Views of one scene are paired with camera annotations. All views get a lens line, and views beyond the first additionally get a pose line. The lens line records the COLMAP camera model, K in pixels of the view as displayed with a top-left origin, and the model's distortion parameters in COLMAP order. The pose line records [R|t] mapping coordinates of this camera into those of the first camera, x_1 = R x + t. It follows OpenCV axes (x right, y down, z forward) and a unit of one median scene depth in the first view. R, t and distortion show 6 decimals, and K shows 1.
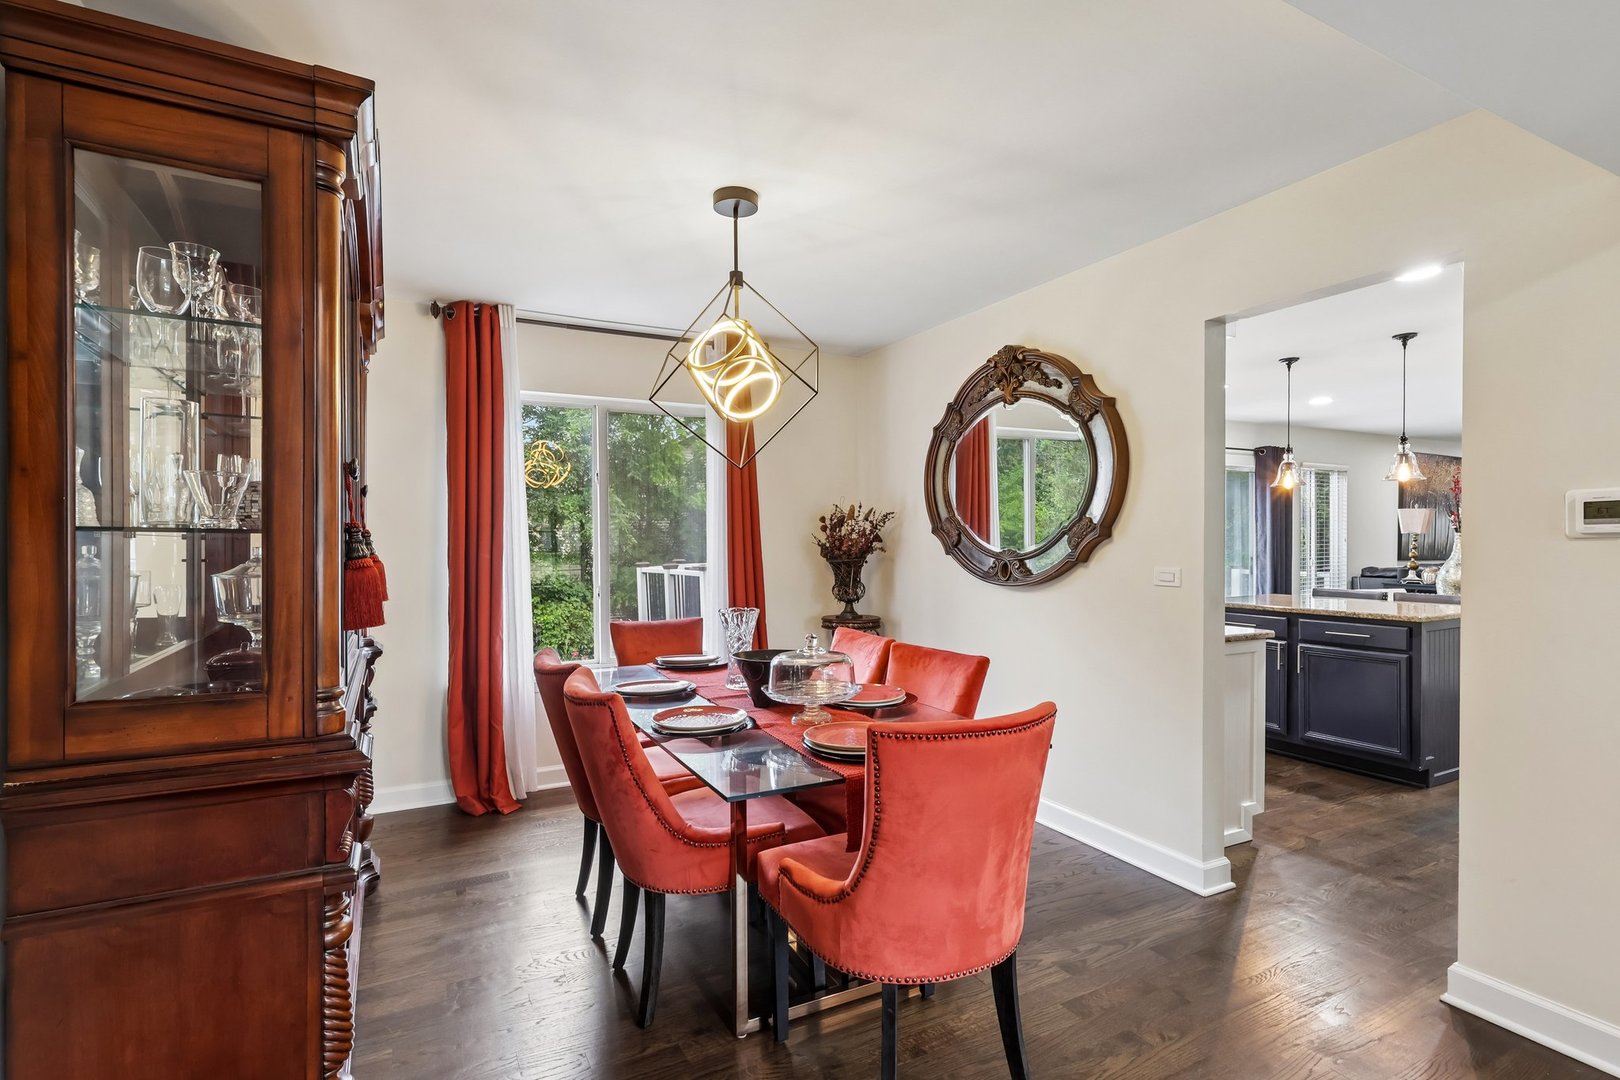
lens RADIAL K [[760.2, 0, 806.5], [0, 760.2, 543.7], [0, 0, 1]] dist [0.004477, 0.000209]
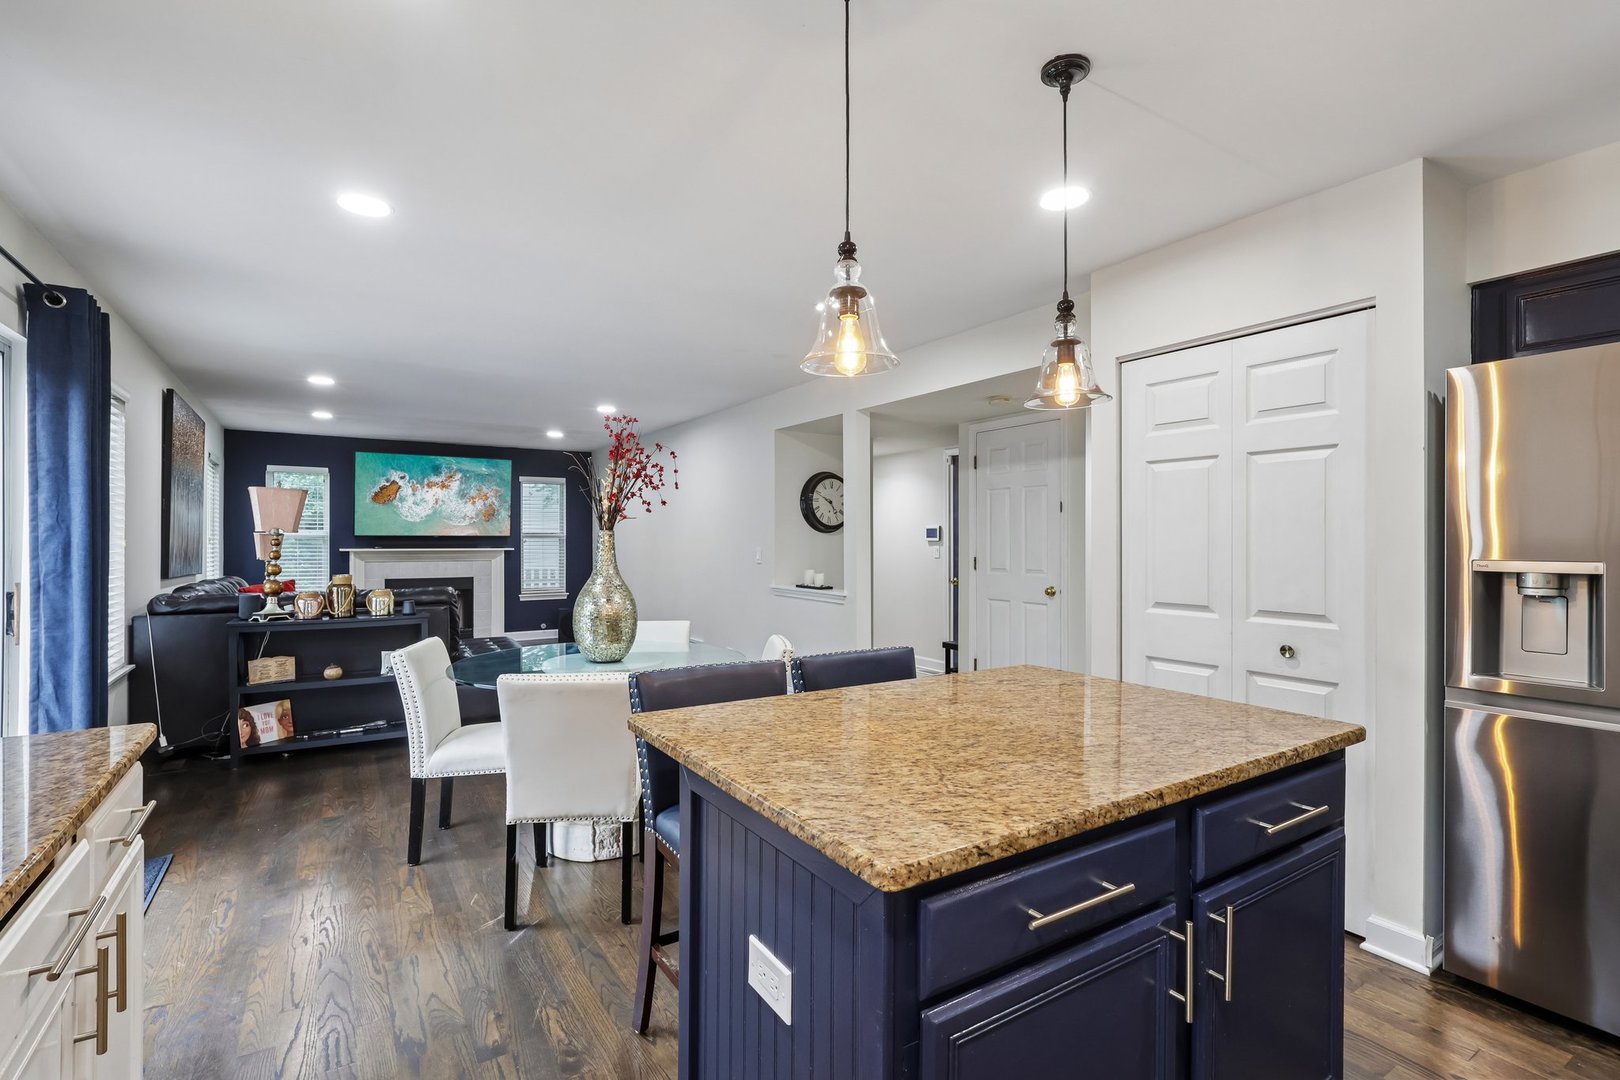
lens RADIAL K [[753.1, 0, 806.9], [0, 753.1, 538.1], [0, 0, 1]] dist [-0.006415, 0.000986]
pose [[-0.090318, 0.004287, 0.995904, 0.208036], [0.005727, 0.999976, -0.003785, -0.003625], [-0.995897, 0.005362, -0.090340, 0.657266]]
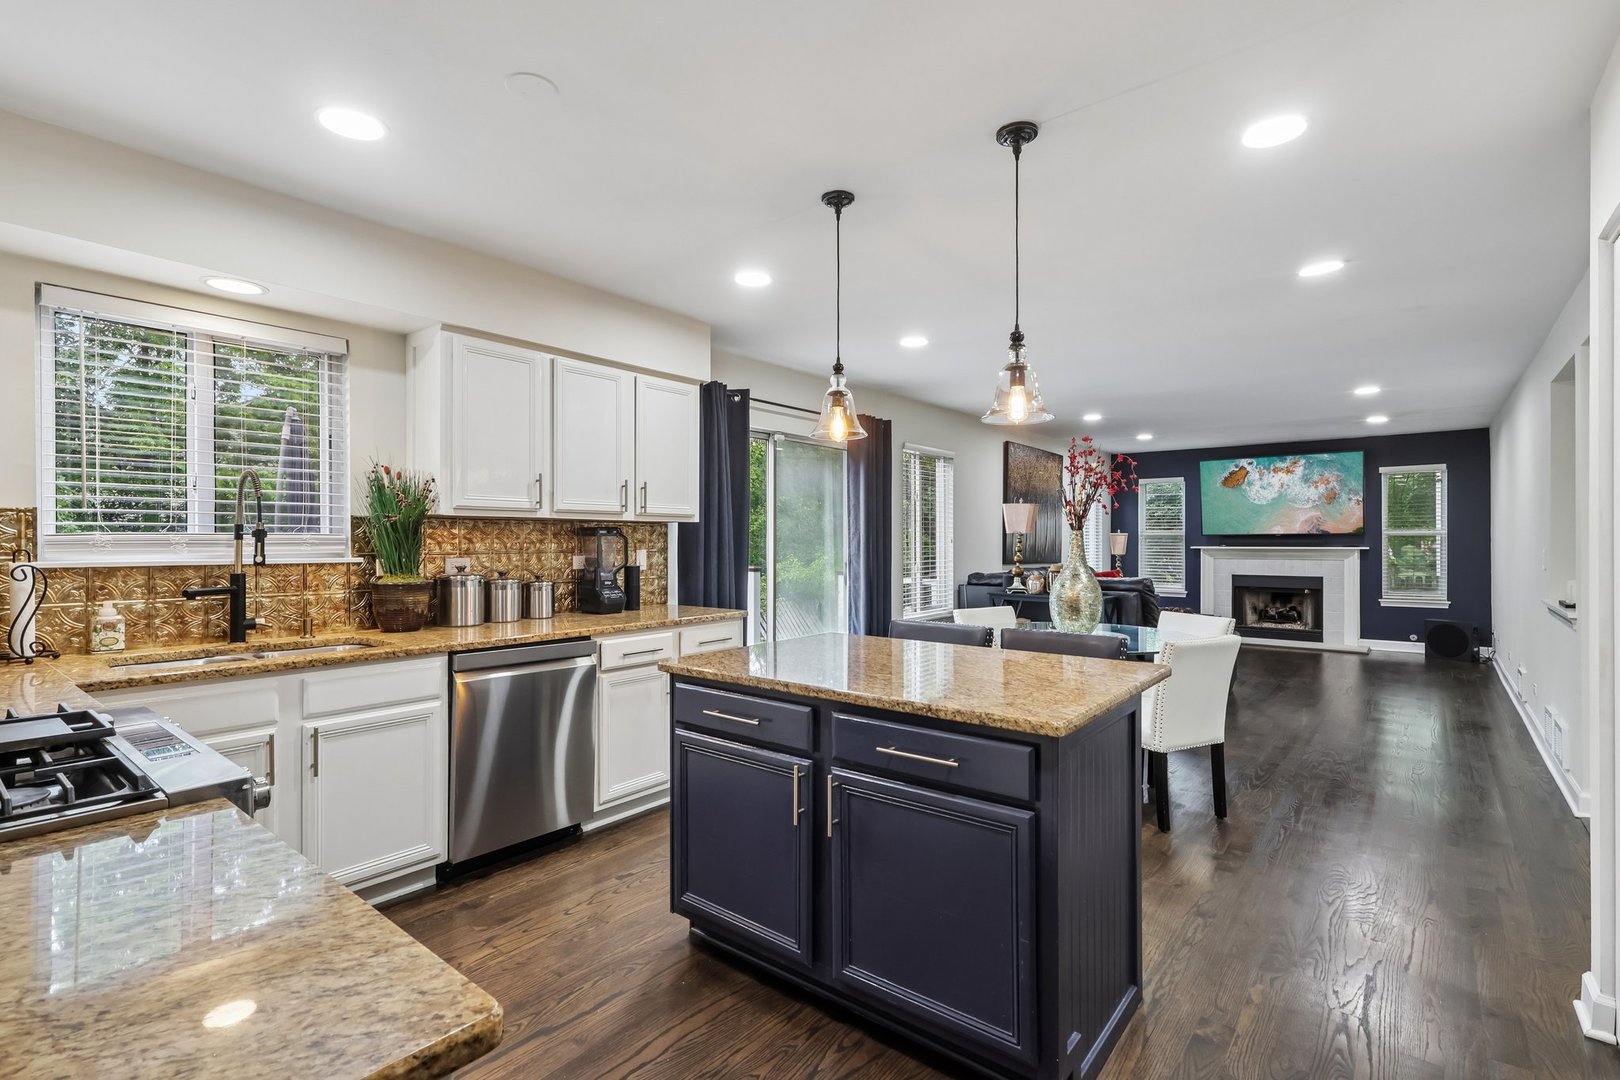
lens RADIAL K [[760.2, 0, 806.5], [0, 760.2, 543.7], [0, 0, 1]] dist [0.004477, 0.000209]
pose [[0.917251, -0.002454, 0.398301, 0.253173], [0.003310, 0.999993, -0.001462, -0.000896], [-0.398295, 0.002659, 0.917253, 0.330586]]
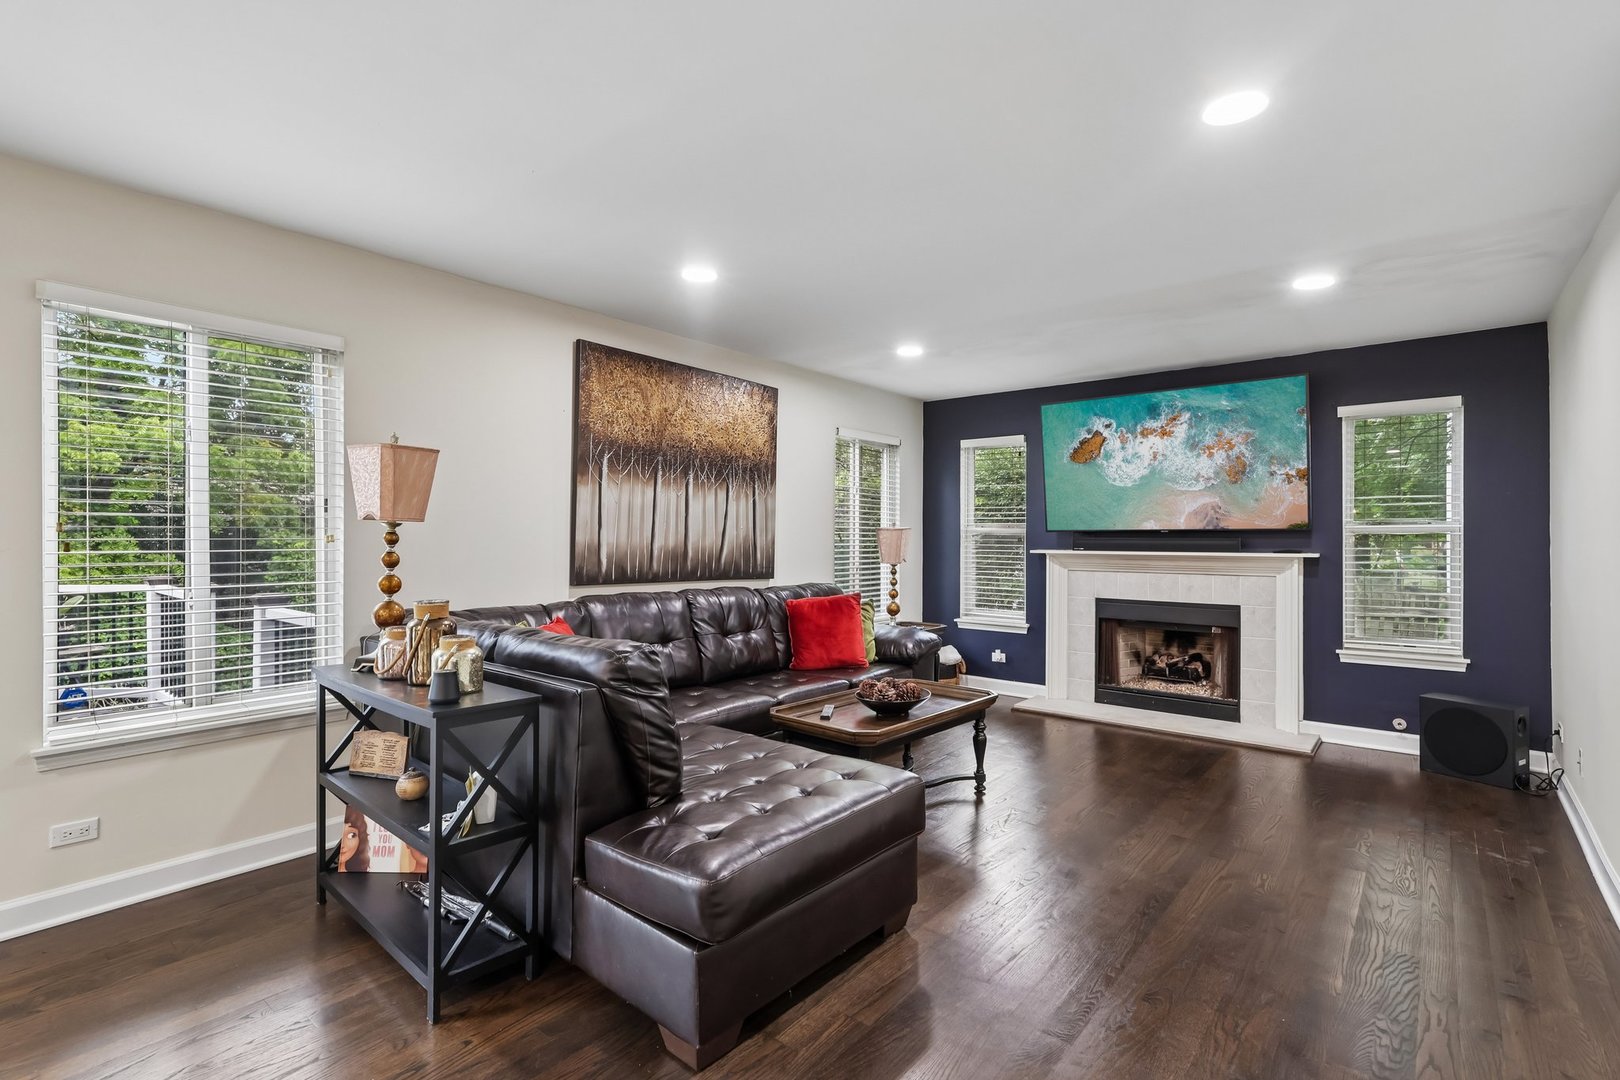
lens RADIAL K [[753.1, 0, 806.9], [0, 753.1, 538.1], [0, 0, 1]] dist [-0.006415, 0.000986]
pose [[0.924139, 0.001840, 0.382051, 0.838833], [0.000365, 0.999984, -0.005701, -0.003333], [-0.382055, 0.005408, 0.924124, 0.625048]]
